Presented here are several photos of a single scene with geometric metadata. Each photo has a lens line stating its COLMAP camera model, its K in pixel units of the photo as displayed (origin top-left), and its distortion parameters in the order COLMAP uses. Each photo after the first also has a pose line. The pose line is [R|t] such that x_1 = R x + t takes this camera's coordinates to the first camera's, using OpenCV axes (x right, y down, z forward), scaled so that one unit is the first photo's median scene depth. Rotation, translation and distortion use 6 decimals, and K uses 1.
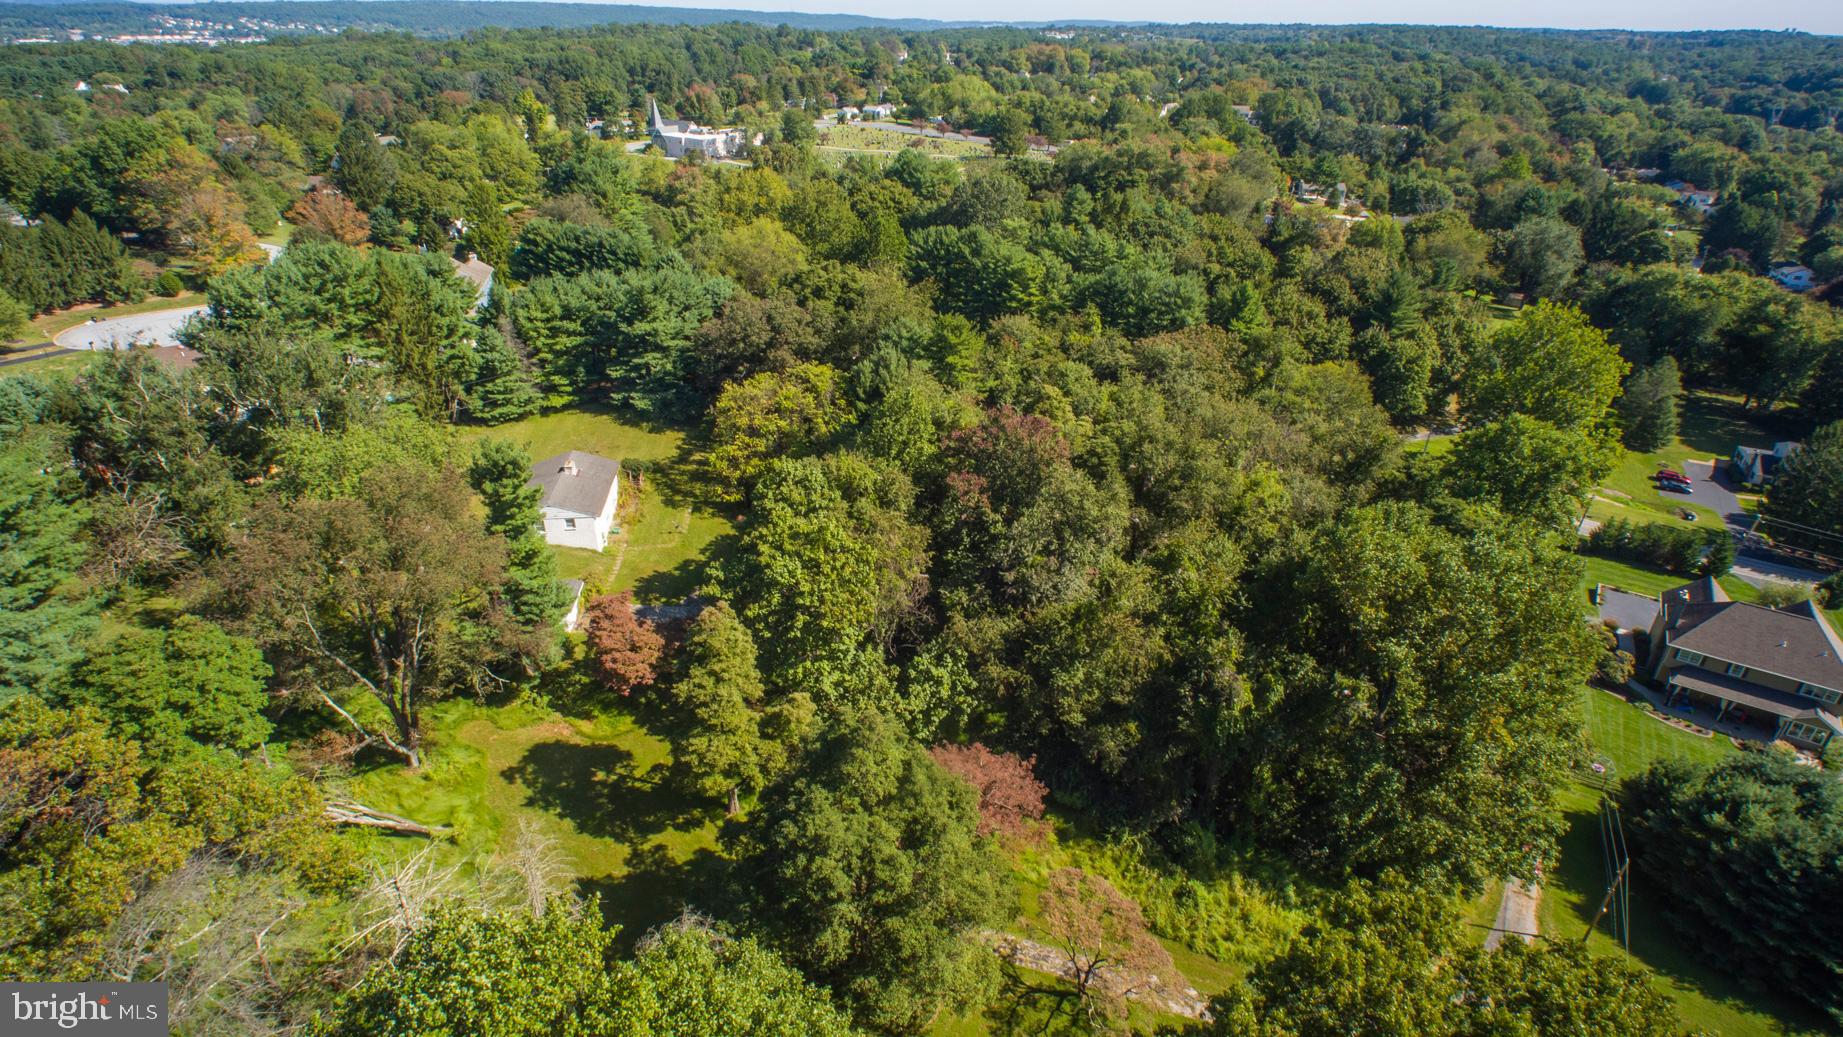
lens RADIAL K [[949.6, 0, 932.6], [0, 949.6, 523.6], [0, 0, 1]] dist [0.001911, 0.007133]
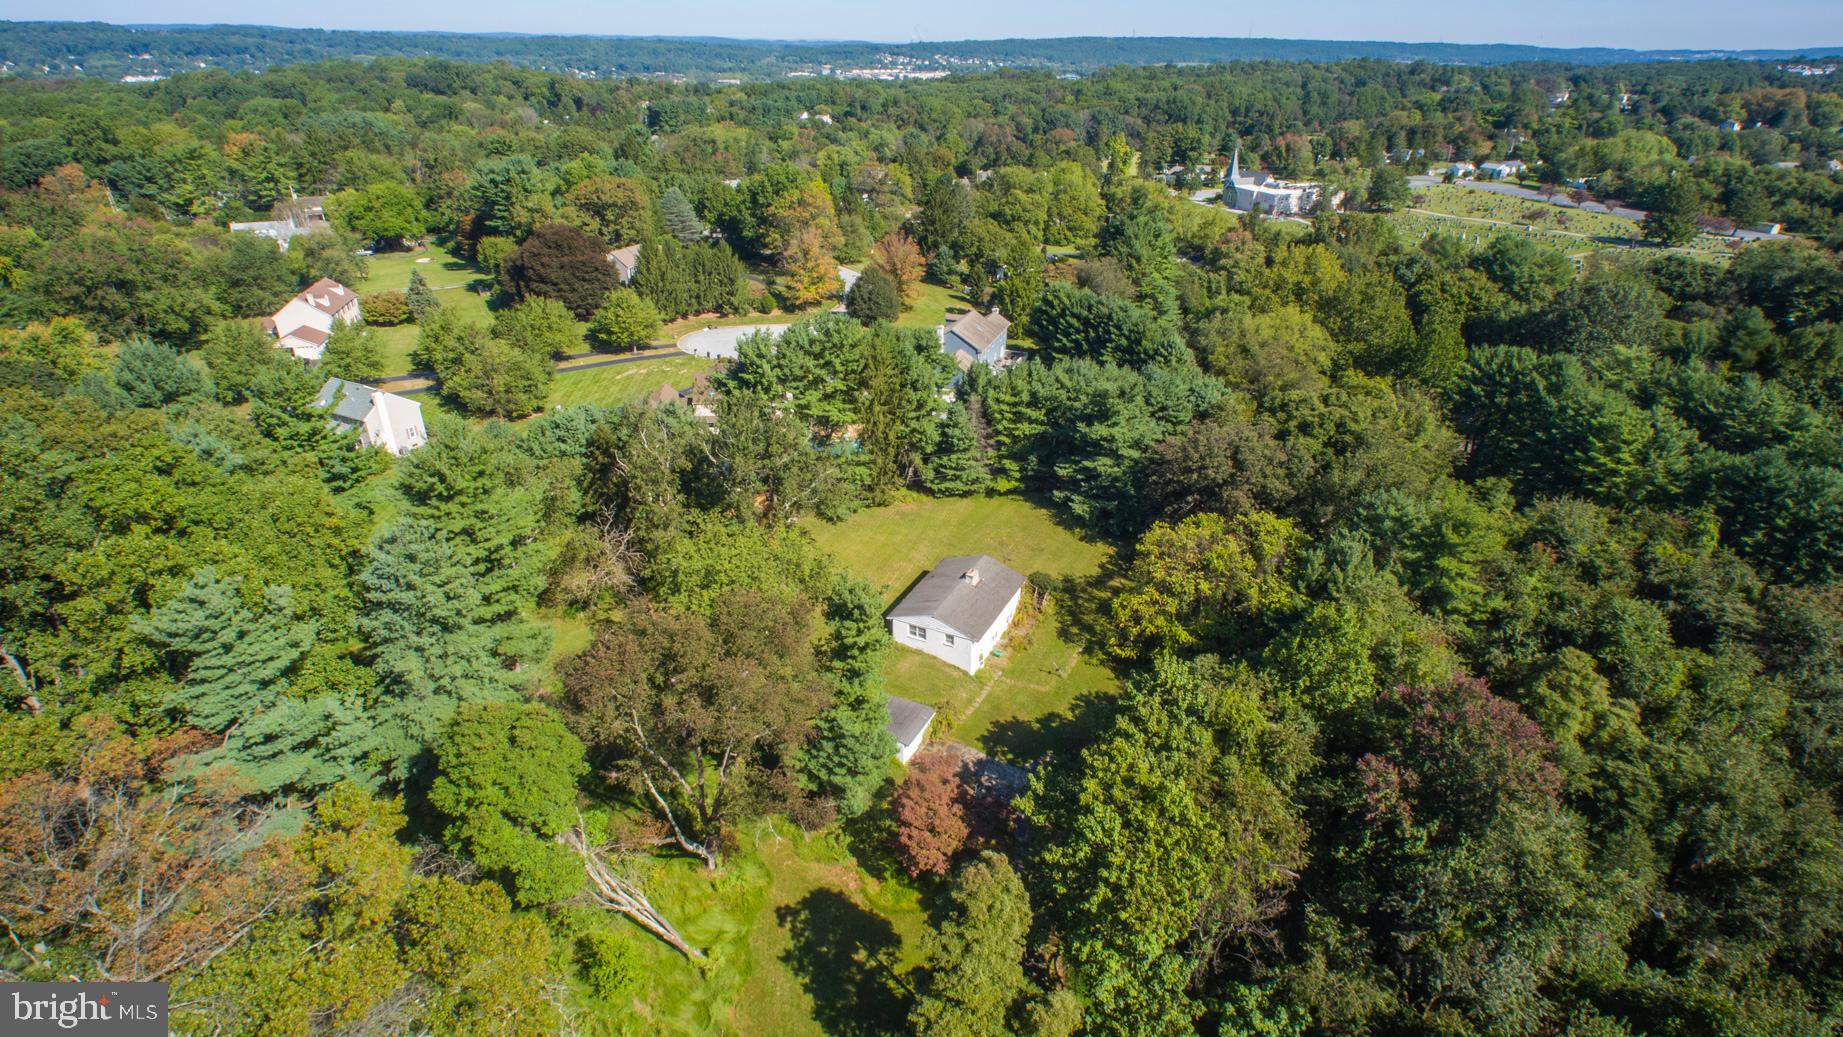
lens RADIAL K [[949.6, 0, 933.8], [0, 949.6, 521.8], [0, 0, 1]] dist [0.001911, 0.007133]
pose [[0.839663, 0.238170, -0.488100, 0.041349], [-0.251614, 0.967040, 0.039026, -0.134974], [0.481308, 0.090044, 0.871914, 0.131983]]
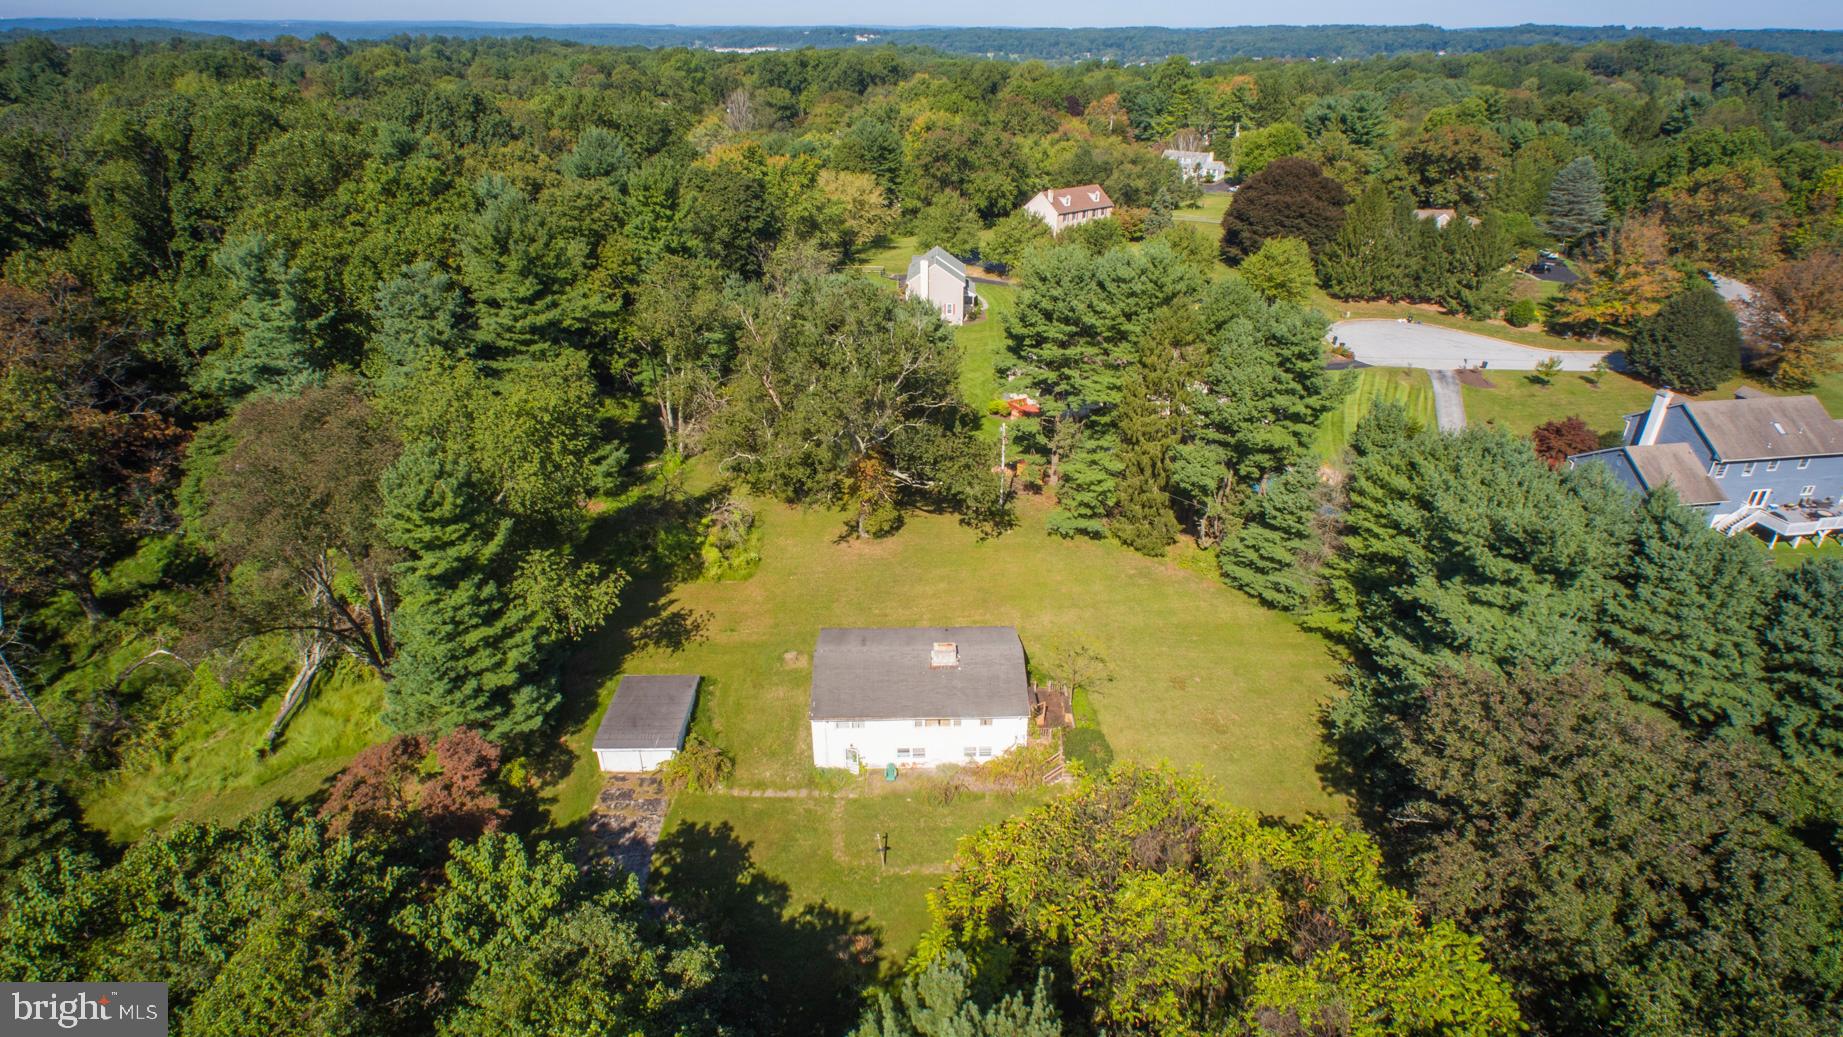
lens RADIAL K [[949.6, 0, 931.6], [0, 949.6, 519.6], [0, 0, 1]] dist [0.001911, 0.007133]
pose [[-0.105603, 0.440471, -0.891534, 0.110396], [-0.474151, 0.765764, 0.434496, -0.365048], [0.874088, 0.468606, 0.127983, 0.847563]]
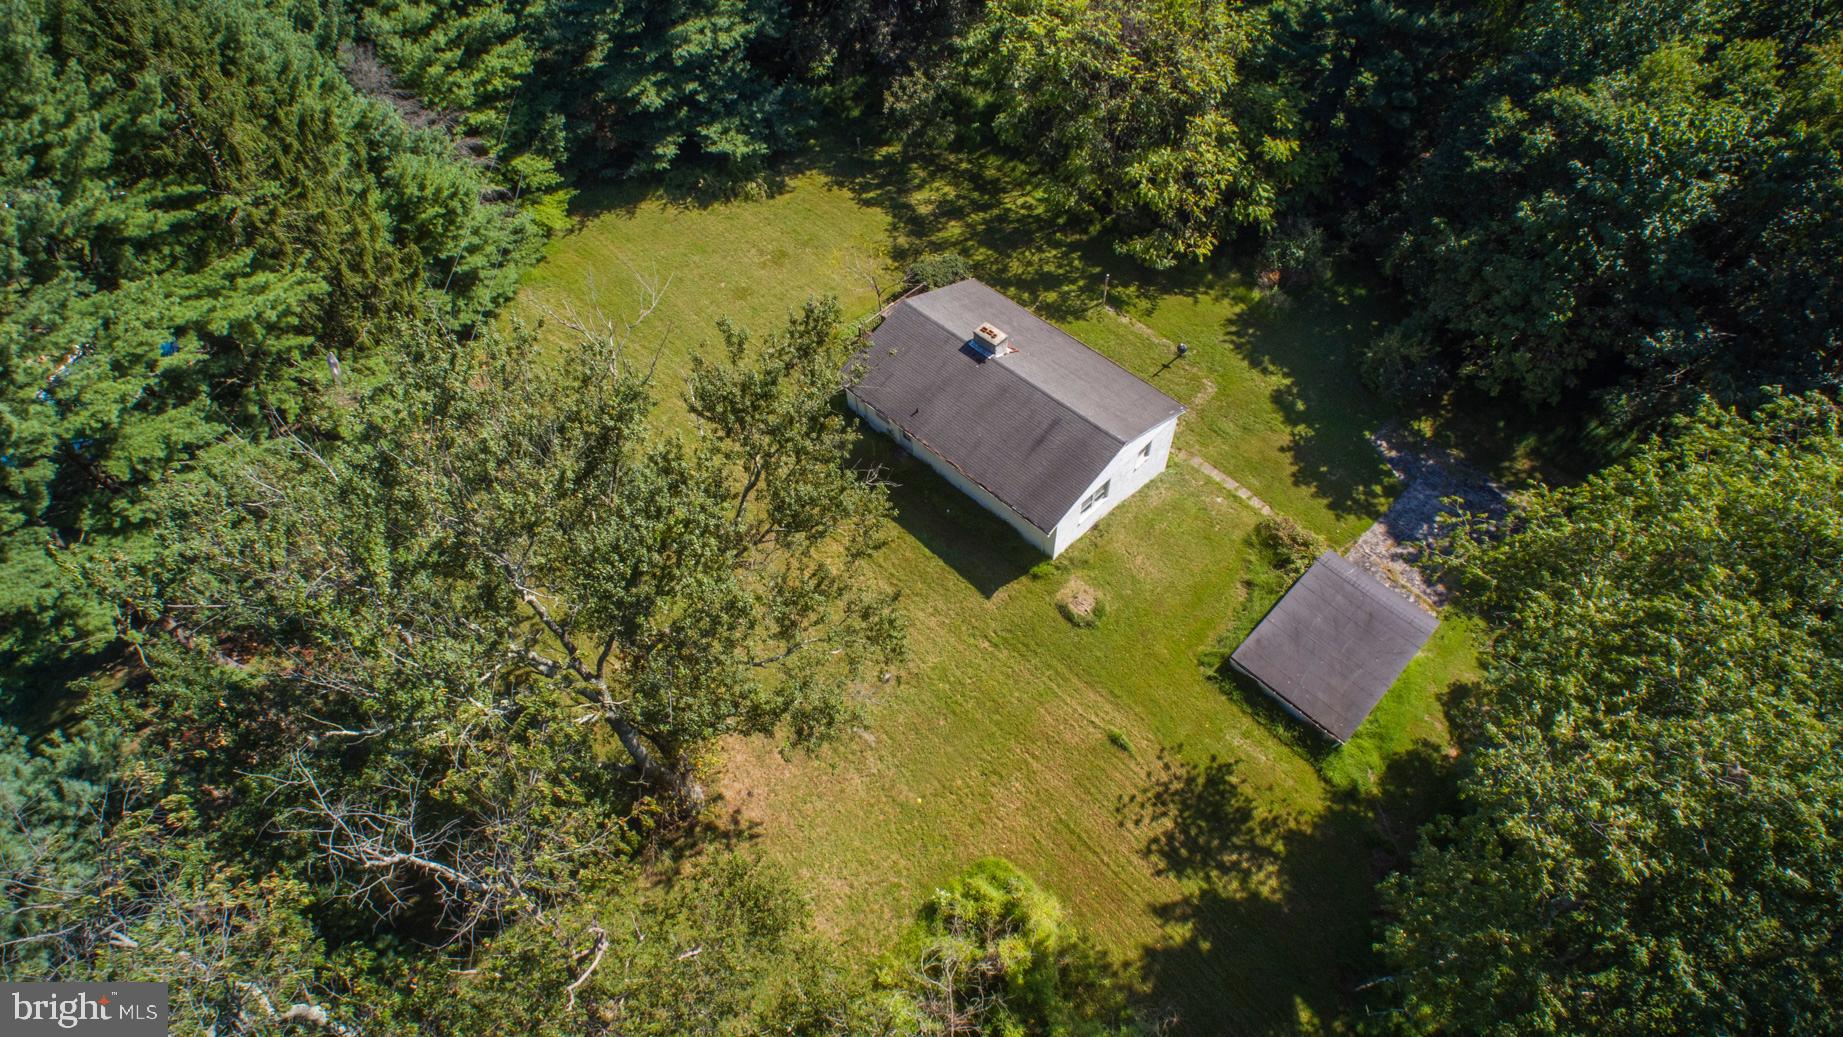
lens RADIAL K [[949.6, 0, 926.6], [0, 949.6, 521.7], [0, 0, 1]] dist [0.001911, 0.007133]
pose [[0.791402, -0.514956, 0.329397, -0.570314], [0.327810, 0.812330, 0.482349, -0.201906], [-0.515968, -0.273753, 0.811687, 0.619255]]
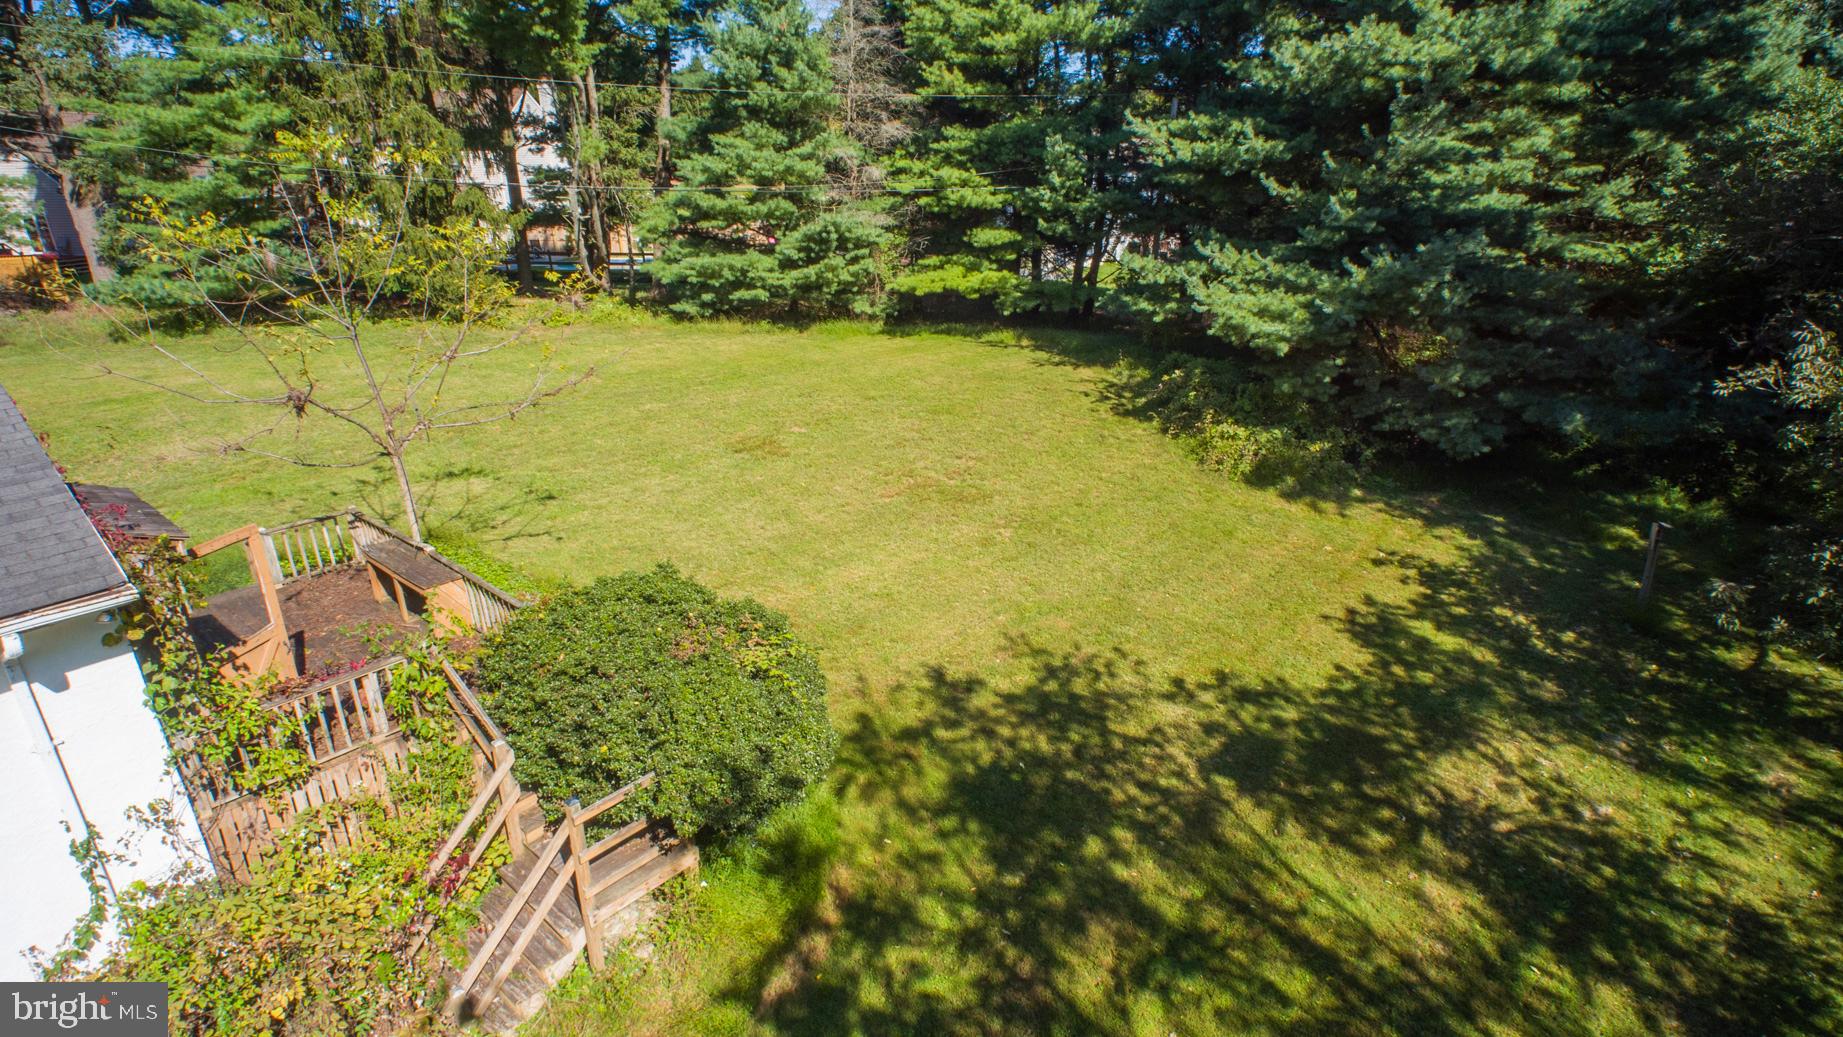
lens RADIAL K [[949.6, 0, 932.0], [0, 949.6, 506.9], [0, 0, 1]] dist [0.001911, 0.007133]
pose [[0.670341, 0.232156, -0.704802, -0.256734], [-0.326179, 0.945307, 0.001146, -0.088646], [0.666521, 0.229124, 0.709403, 1.007254]]
